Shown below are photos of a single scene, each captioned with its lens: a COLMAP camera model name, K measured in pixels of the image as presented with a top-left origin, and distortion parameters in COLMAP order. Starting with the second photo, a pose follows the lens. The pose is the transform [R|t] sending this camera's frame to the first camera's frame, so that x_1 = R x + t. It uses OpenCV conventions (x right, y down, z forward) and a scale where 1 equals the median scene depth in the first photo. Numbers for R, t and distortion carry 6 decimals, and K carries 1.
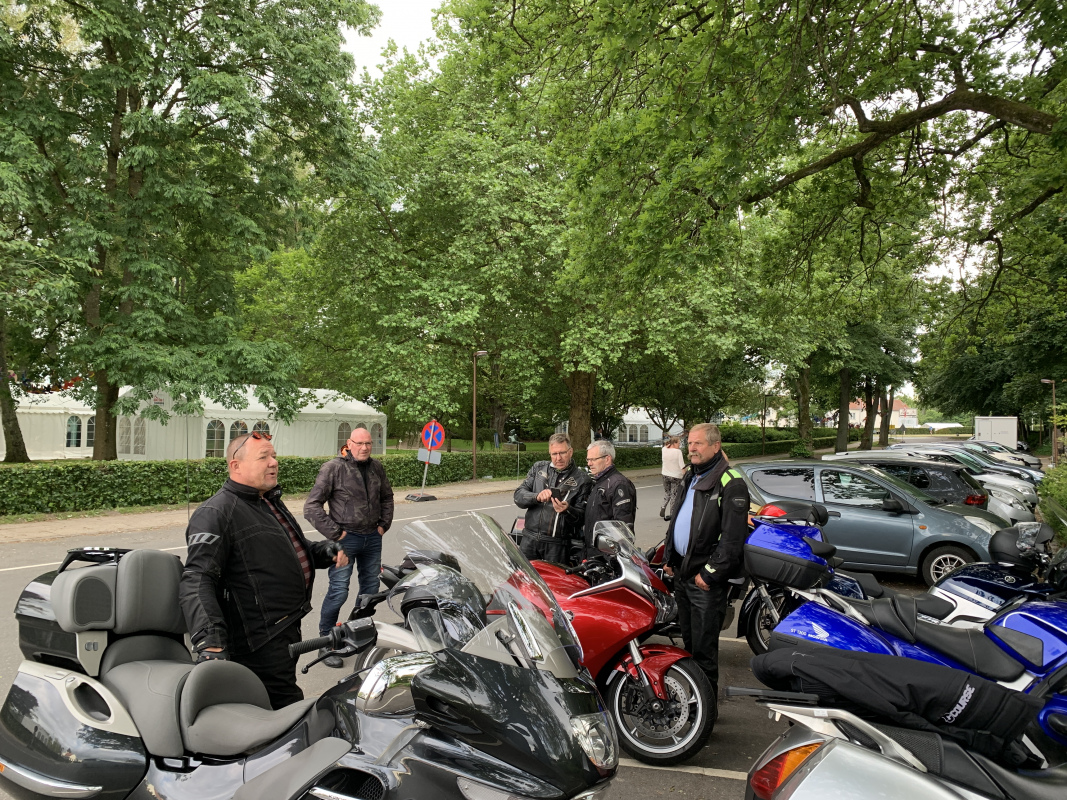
lens RADIAL K [[818.4, 0, 541.8], [0, 818.4, 405.1], [0, 0, 1]] dist [0.040922, -0.058689]
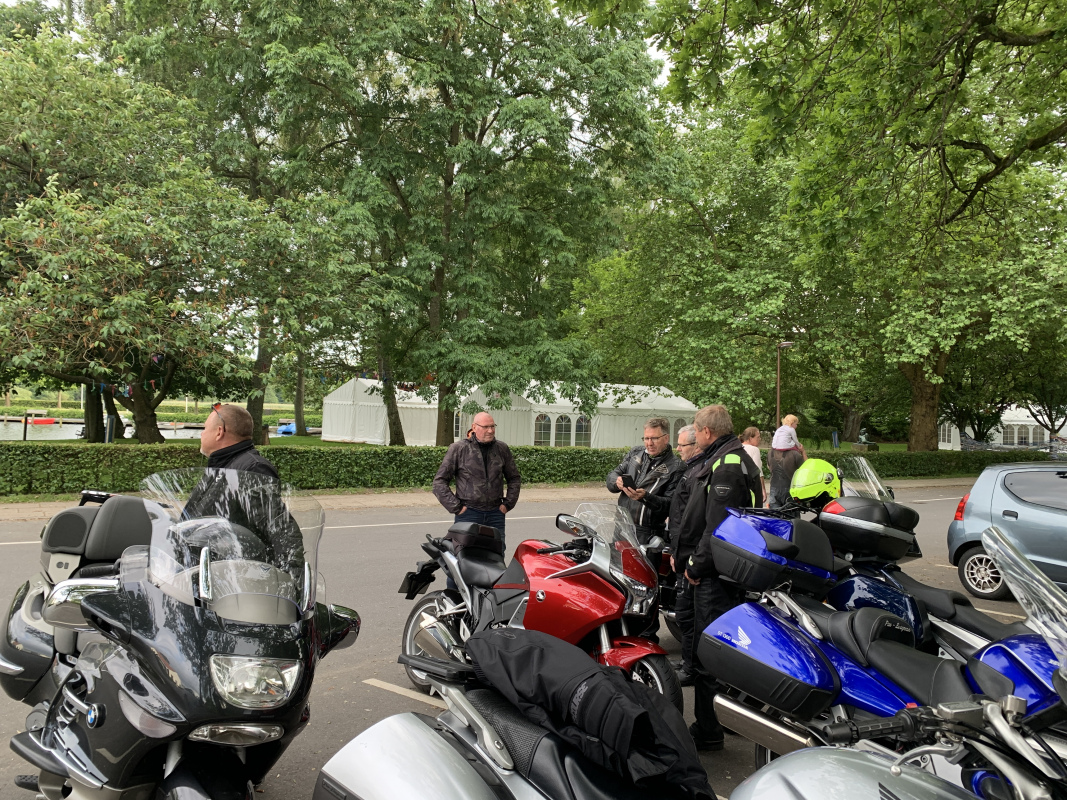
lens RADIAL K [[818.4, 0, 534.3], [0, 818.4, 397.5], [0, 0, 1]] dist [0.040922, -0.058689]
pose [[0.889244, -0.003809, -0.457418, 0.100300], [-0.000206, 0.999962, -0.008726, 0.005578], [0.457434, 0.007853, 0.889209, 0.023838]]
